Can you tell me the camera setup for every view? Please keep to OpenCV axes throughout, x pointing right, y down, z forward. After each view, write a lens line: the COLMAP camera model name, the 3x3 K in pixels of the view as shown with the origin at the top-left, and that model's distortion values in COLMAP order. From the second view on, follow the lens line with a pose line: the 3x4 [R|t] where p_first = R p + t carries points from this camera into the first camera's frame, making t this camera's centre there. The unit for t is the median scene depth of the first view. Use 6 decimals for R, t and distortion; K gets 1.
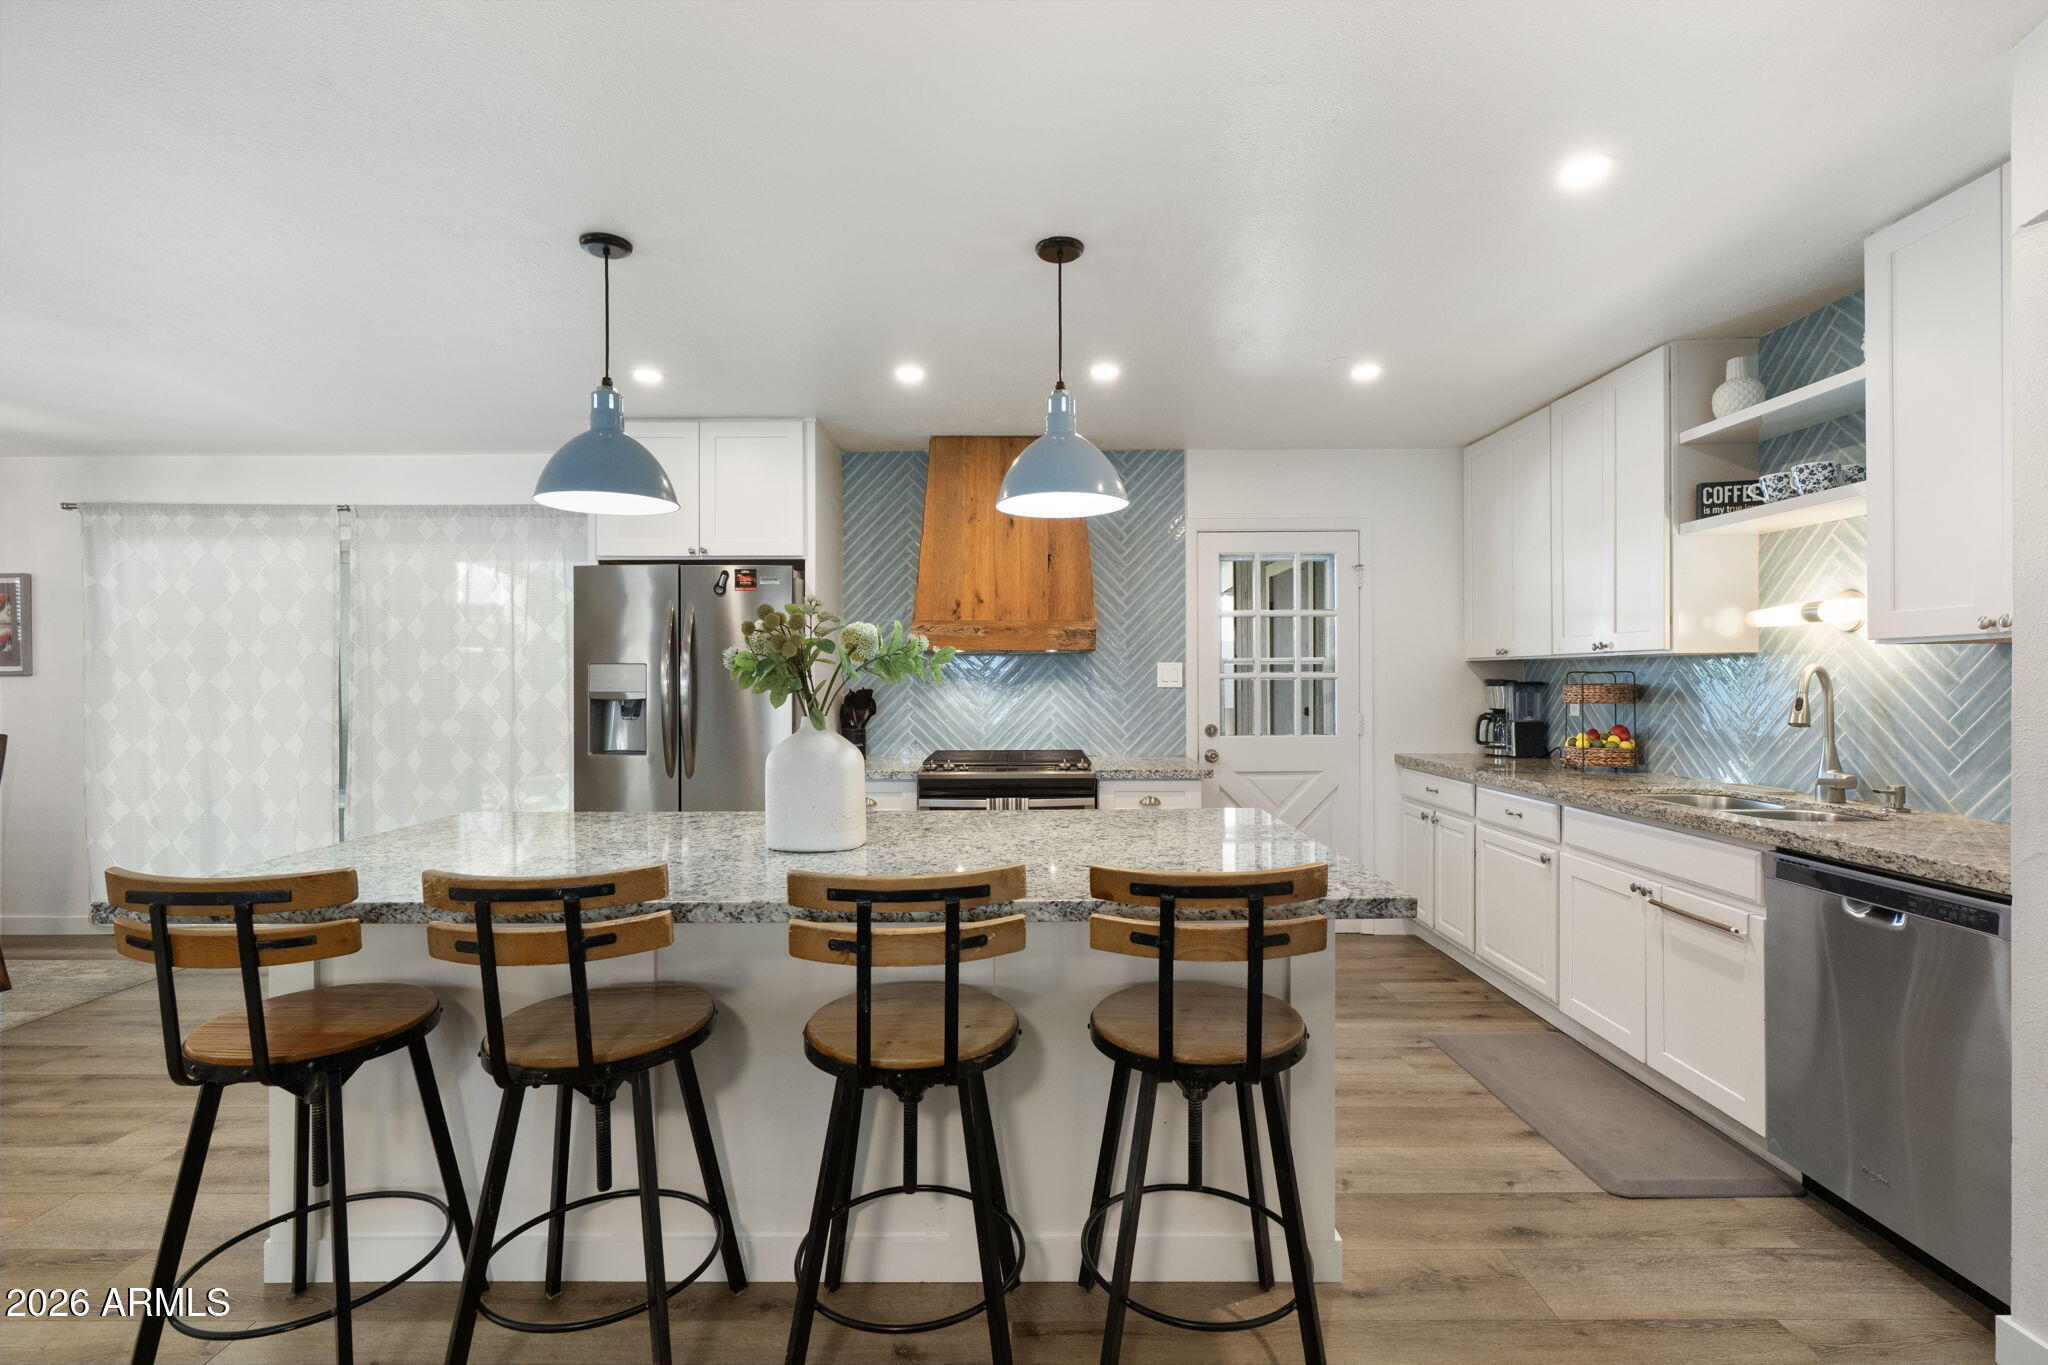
lens RADIAL K [[926.6, 0, 1045.3], [0, 926.6, 682.4], [0, 0, 1]] dist [-0.003899, 0.001205]
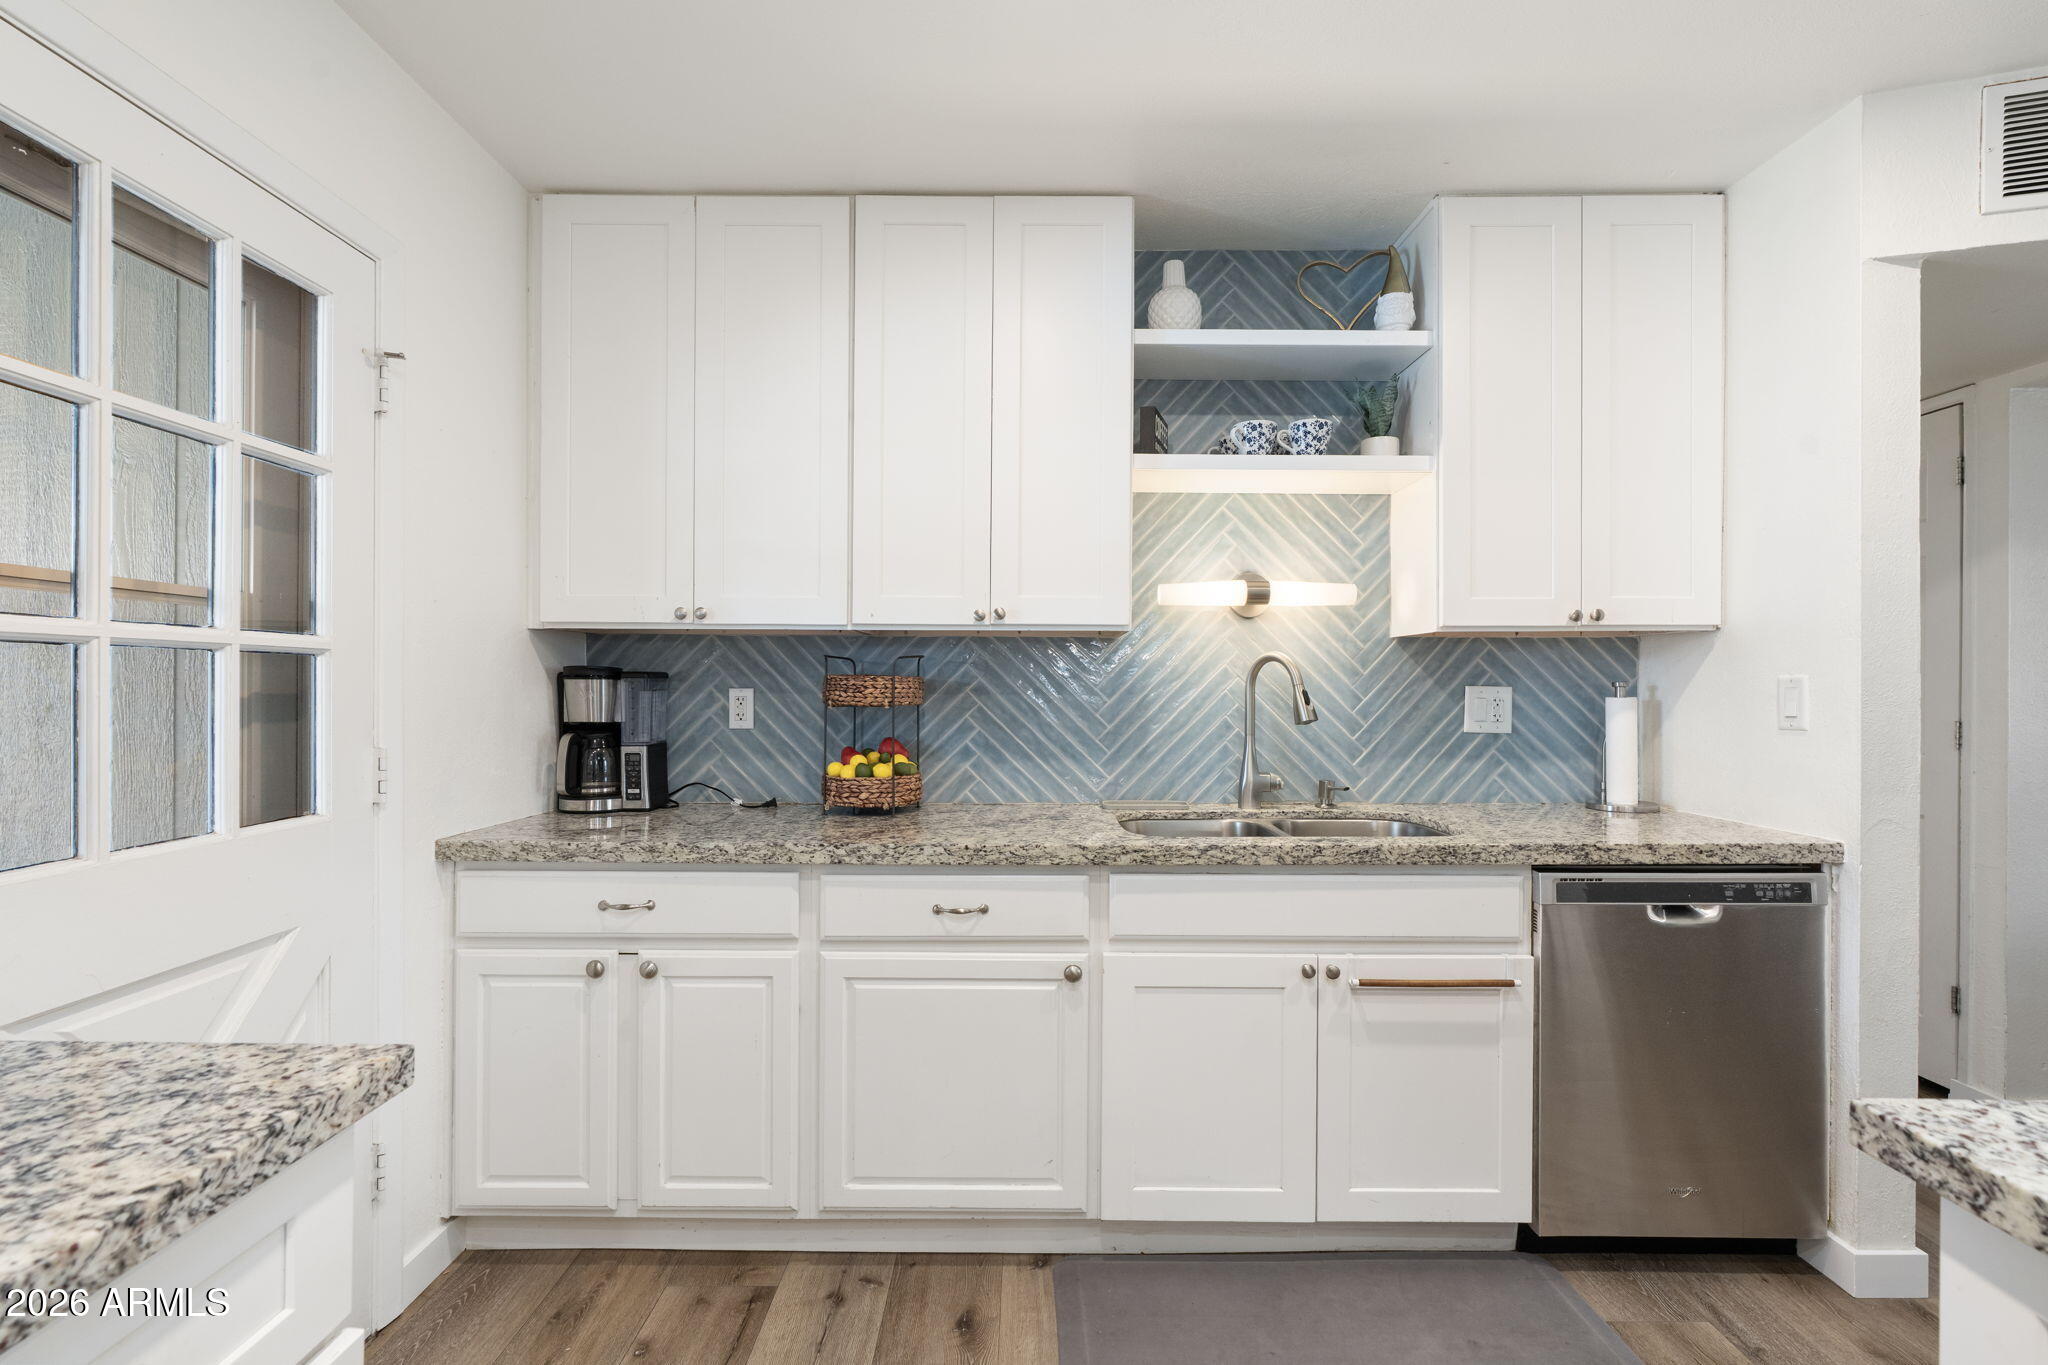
lens RADIAL K [[926.6, 0, 1028.3], [0, 926.6, 685.2], [0, 0, 1]] dist [-0.003899, 0.001205]
pose [[0.023193, 0.003456, 0.999725, -0.037366], [-0.000465, 0.999994, -0.003446, 0.011250], [-0.999731, -0.000385, 0.023195, 0.935764]]
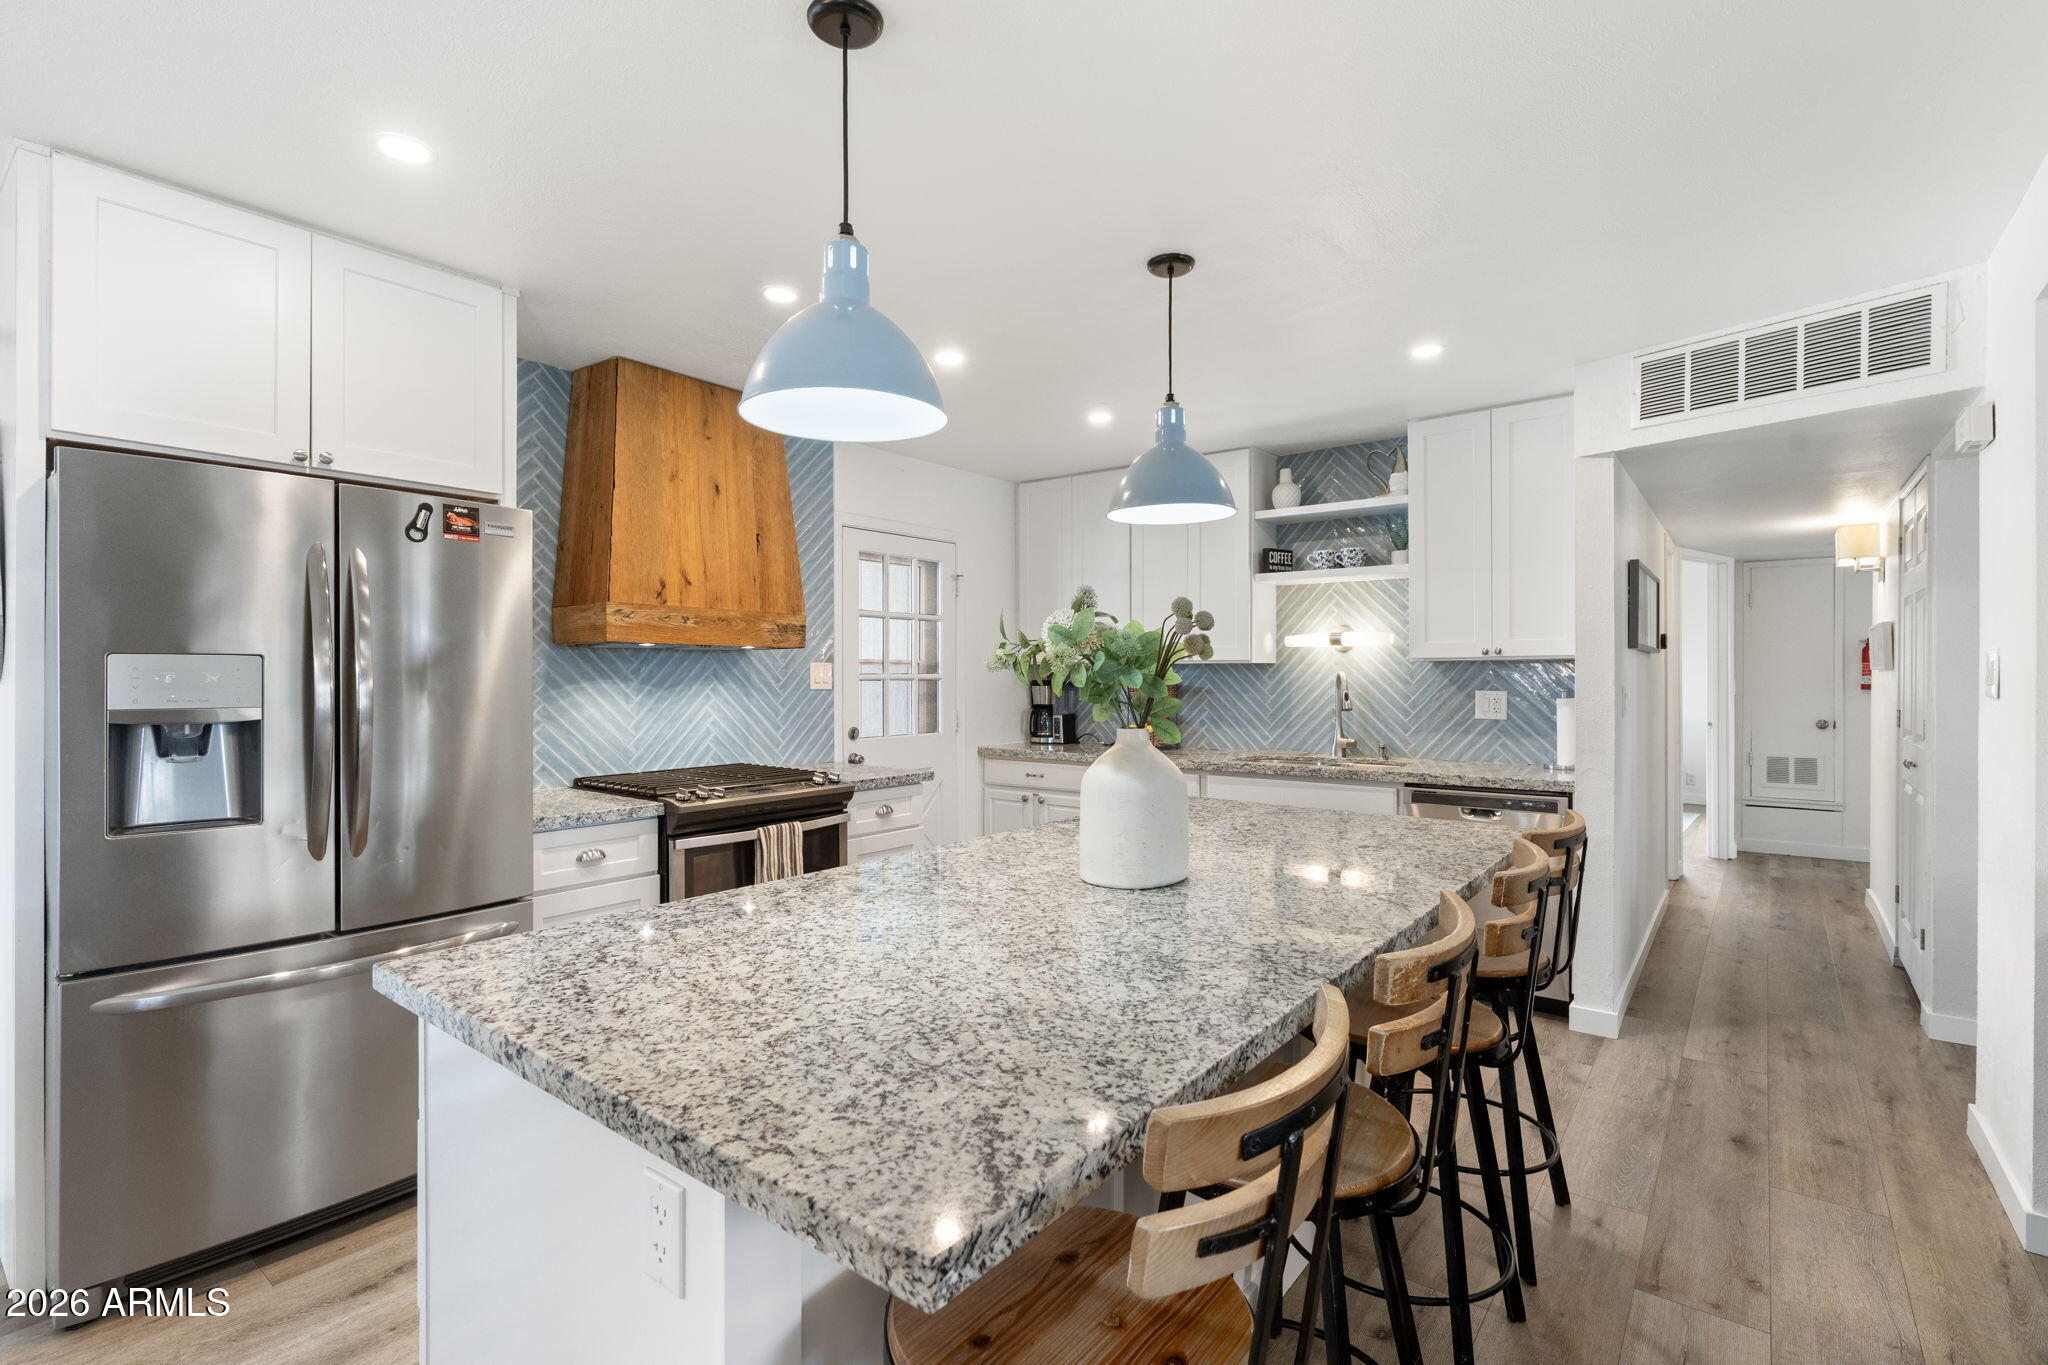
lens RADIAL K [[926.6, 0, 1037.4], [0, 926.6, 678.5], [0, 0, 1]] dist [-0.003899, 0.001205]
pose [[0.620442, 0.000357, 0.784252, -0.587247], [0.001204, 0.999998, -0.001408, -0.005075], [-0.784251, 0.001818, 0.620441, 0.320492]]
